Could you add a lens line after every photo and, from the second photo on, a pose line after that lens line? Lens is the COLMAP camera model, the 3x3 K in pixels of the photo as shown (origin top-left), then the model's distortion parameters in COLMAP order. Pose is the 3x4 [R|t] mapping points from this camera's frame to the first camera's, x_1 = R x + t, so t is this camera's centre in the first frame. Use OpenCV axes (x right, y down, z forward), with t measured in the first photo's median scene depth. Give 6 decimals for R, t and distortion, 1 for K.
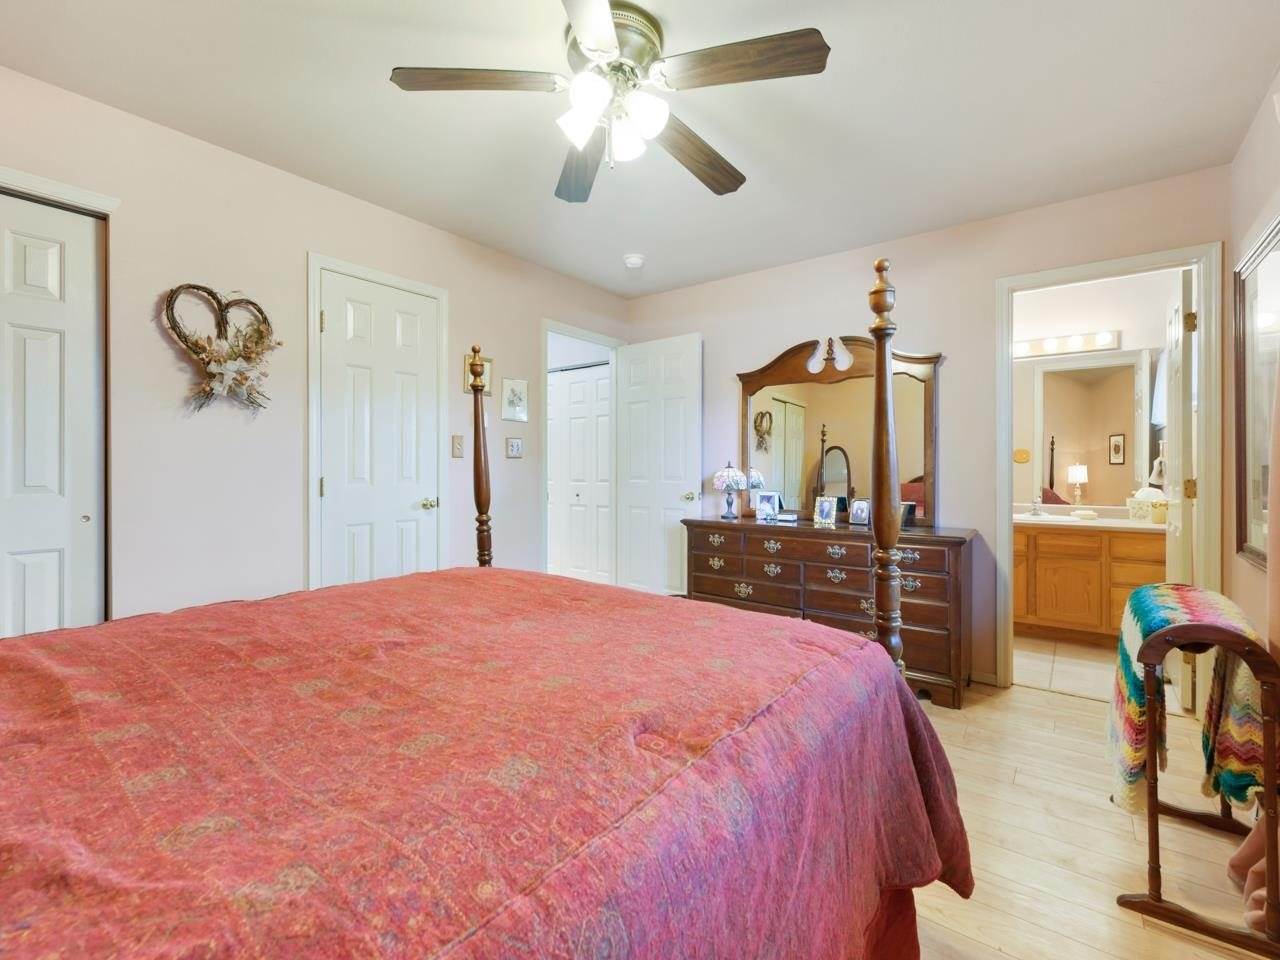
lens RADIAL K [[572.9, 0, 639.9], [0, 572.9, 473.9], [0, 0, 1]] dist [-0.012334, -0.000282]
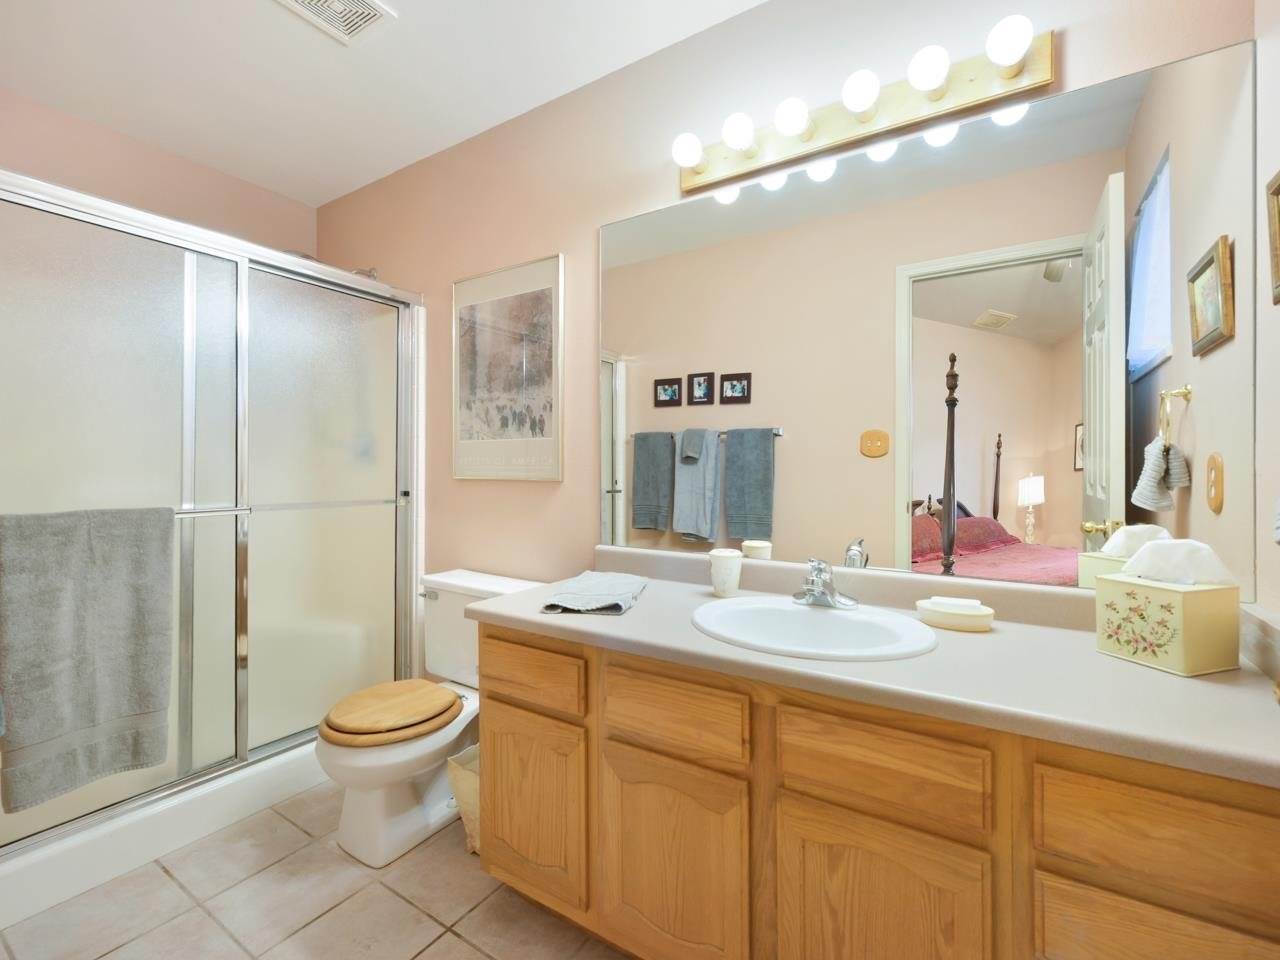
lens RADIAL K [[572.9, 0, 639.9], [0, 572.9, 473.9], [0, 0, 1]] dist [-0.012334, -0.000282]
pose [[0.996388, -0.000054, 0.084920, 0.605831], [0.000095, 1.000000, -0.000479, -0.005787], [-0.084919, 0.000485, 0.996388, 0.730205]]
